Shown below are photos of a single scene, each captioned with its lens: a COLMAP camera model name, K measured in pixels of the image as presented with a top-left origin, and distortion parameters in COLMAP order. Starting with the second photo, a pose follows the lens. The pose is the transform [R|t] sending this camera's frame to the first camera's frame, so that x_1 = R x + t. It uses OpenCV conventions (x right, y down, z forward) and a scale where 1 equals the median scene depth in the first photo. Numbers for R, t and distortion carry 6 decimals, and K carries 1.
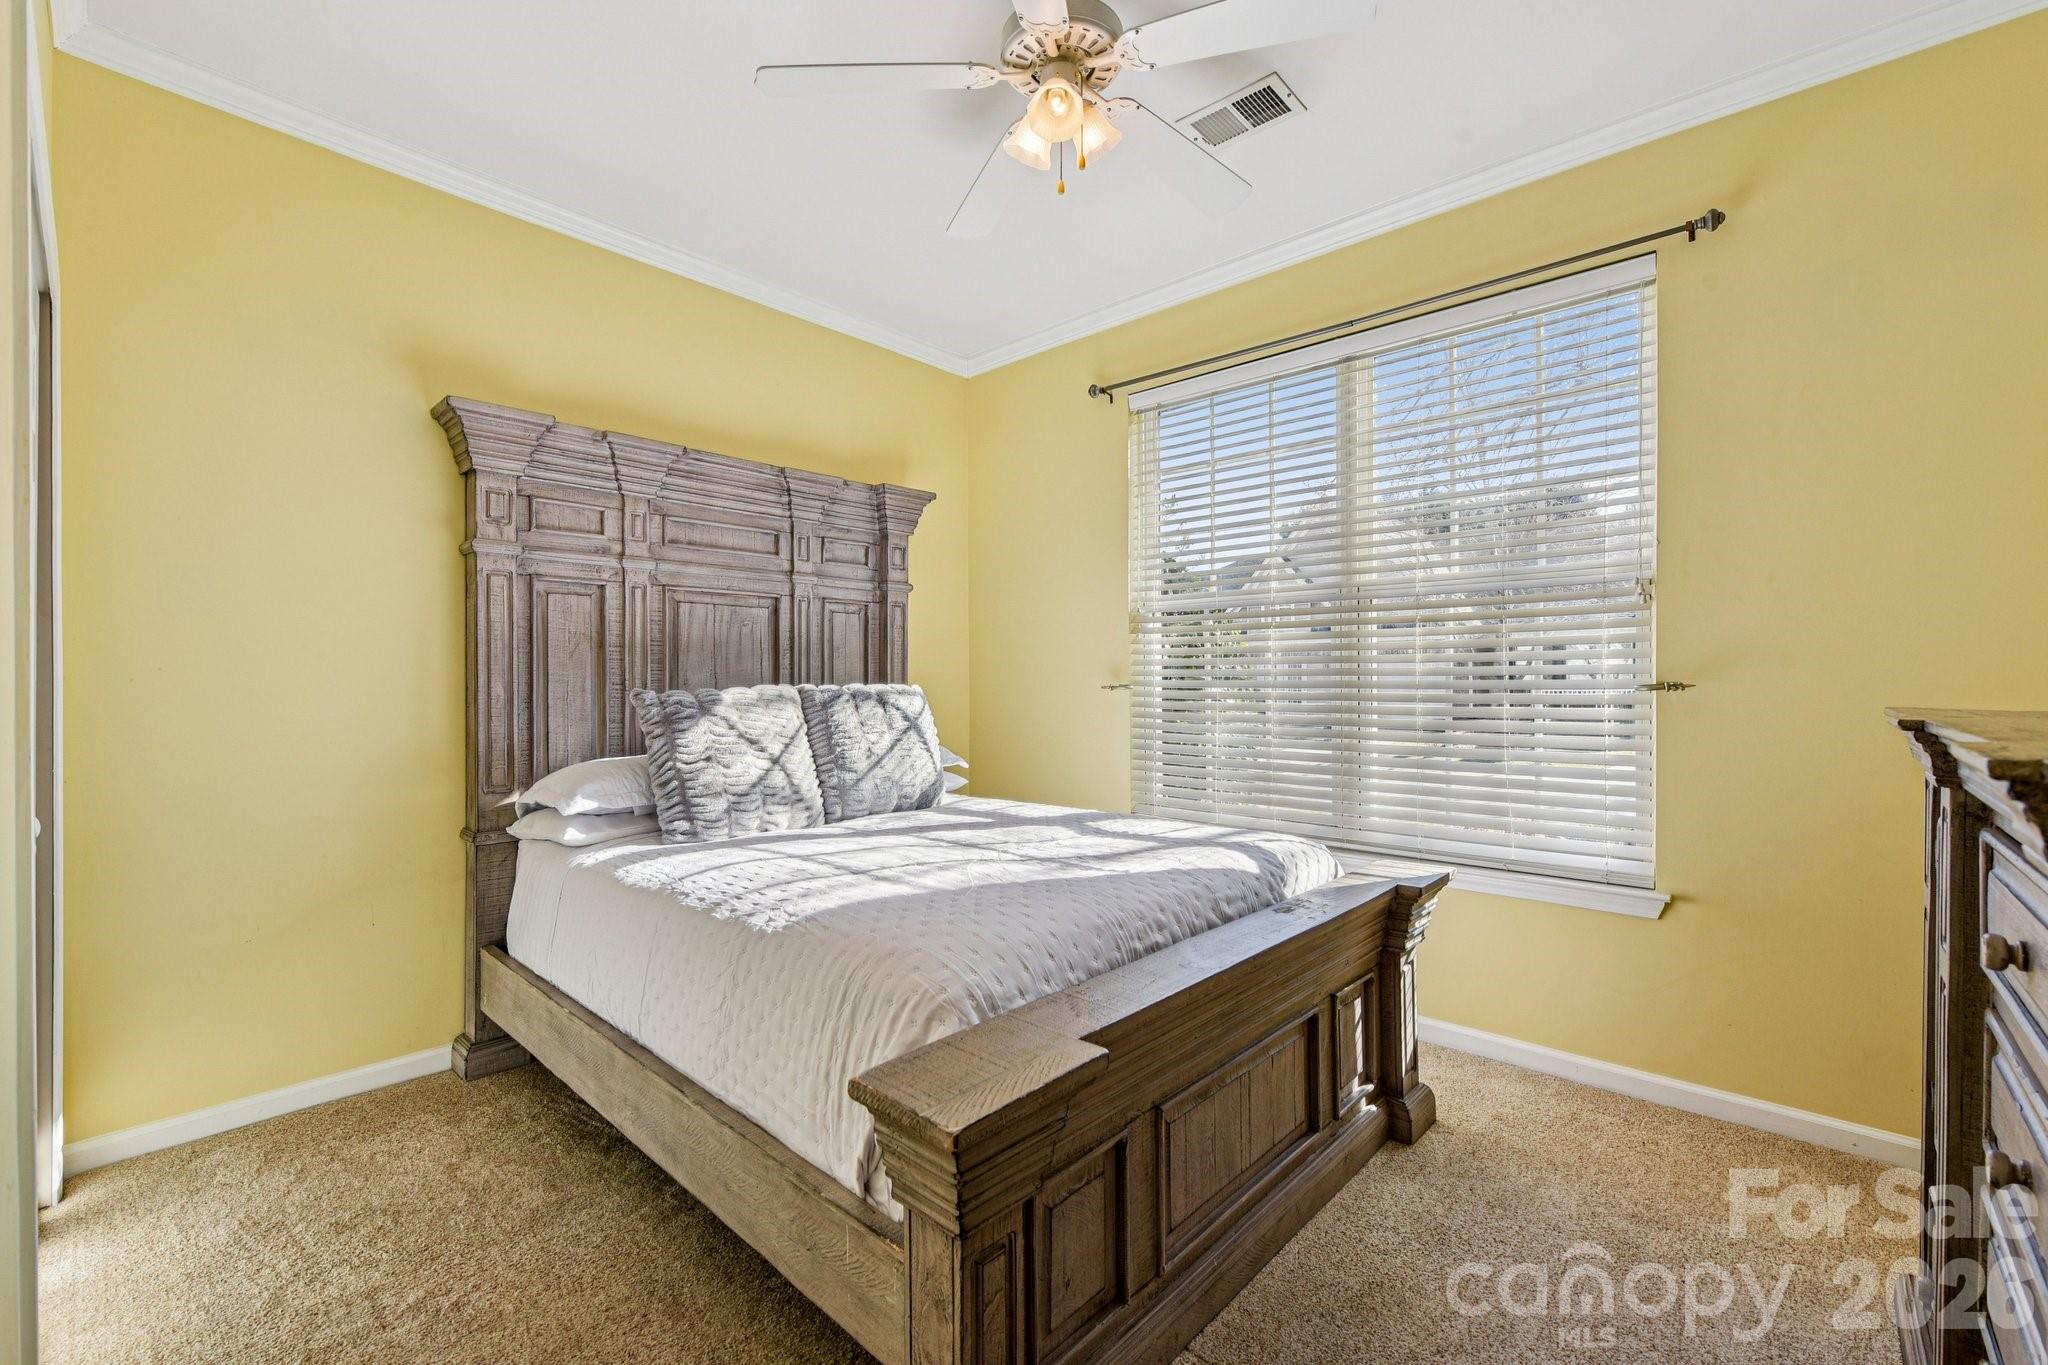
lens RADIAL K [[870.9, 0, 1040.5], [0, 870.9, 677.3], [0, 0, 1]] dist [-0.011872, 0.000431]
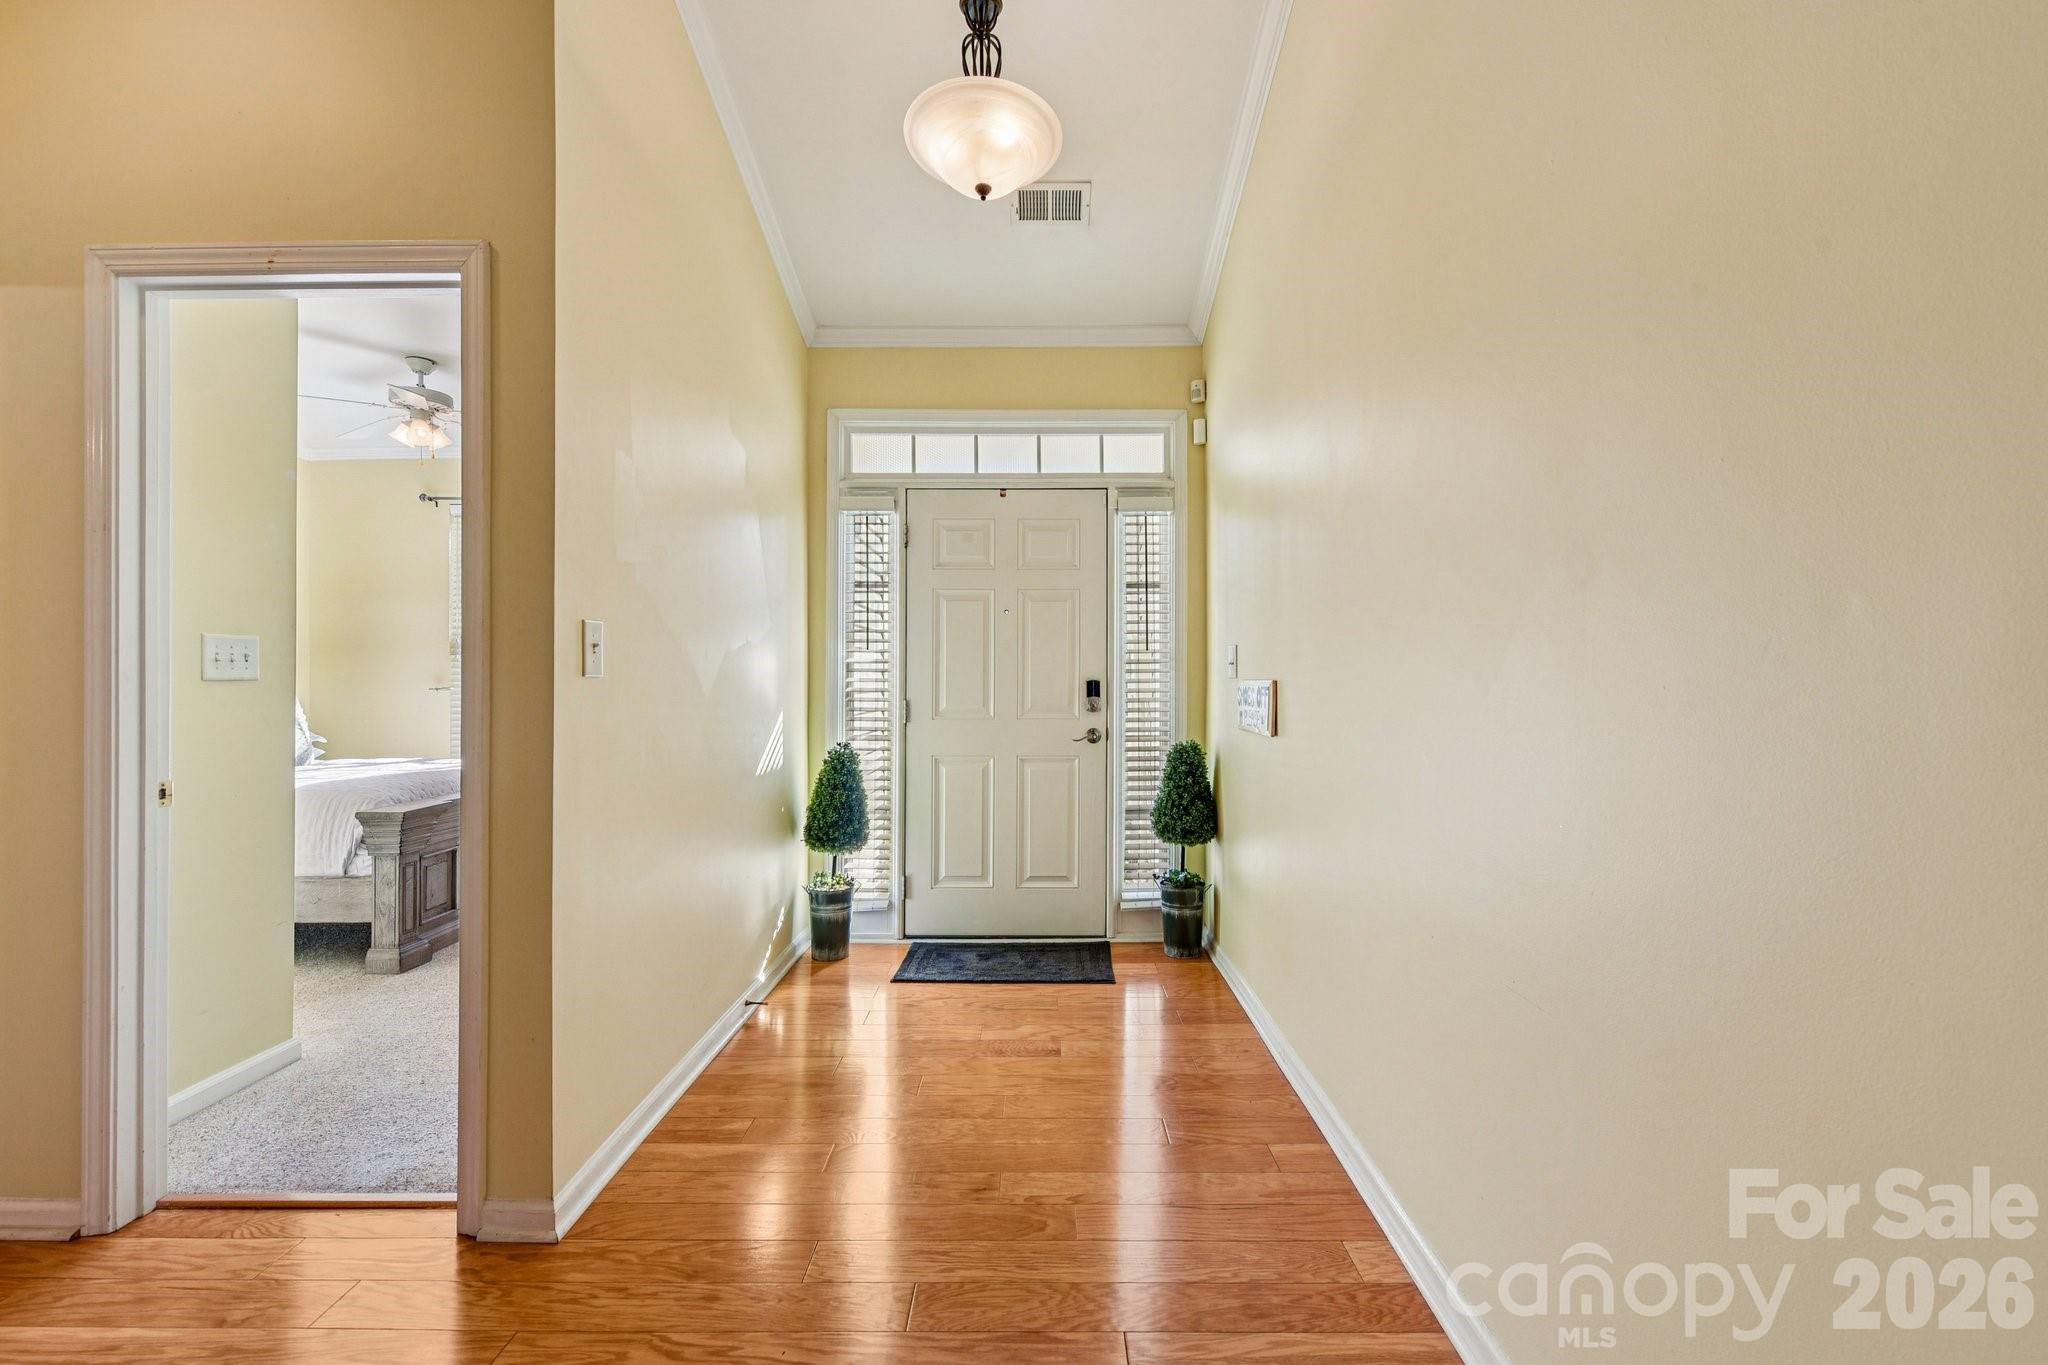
lens RADIAL K [[870.9, 0, 1040.5], [0, 870.9, 677.3], [0, 0, 1]] dist [-0.011872, 0.000431]
pose [[0.759032, -0.001632, 0.651051, -0.211438], [-0.000484, 0.999995, 0.003070, -0.030905], [-0.651053, -0.002646, 0.759027, -1.726907]]
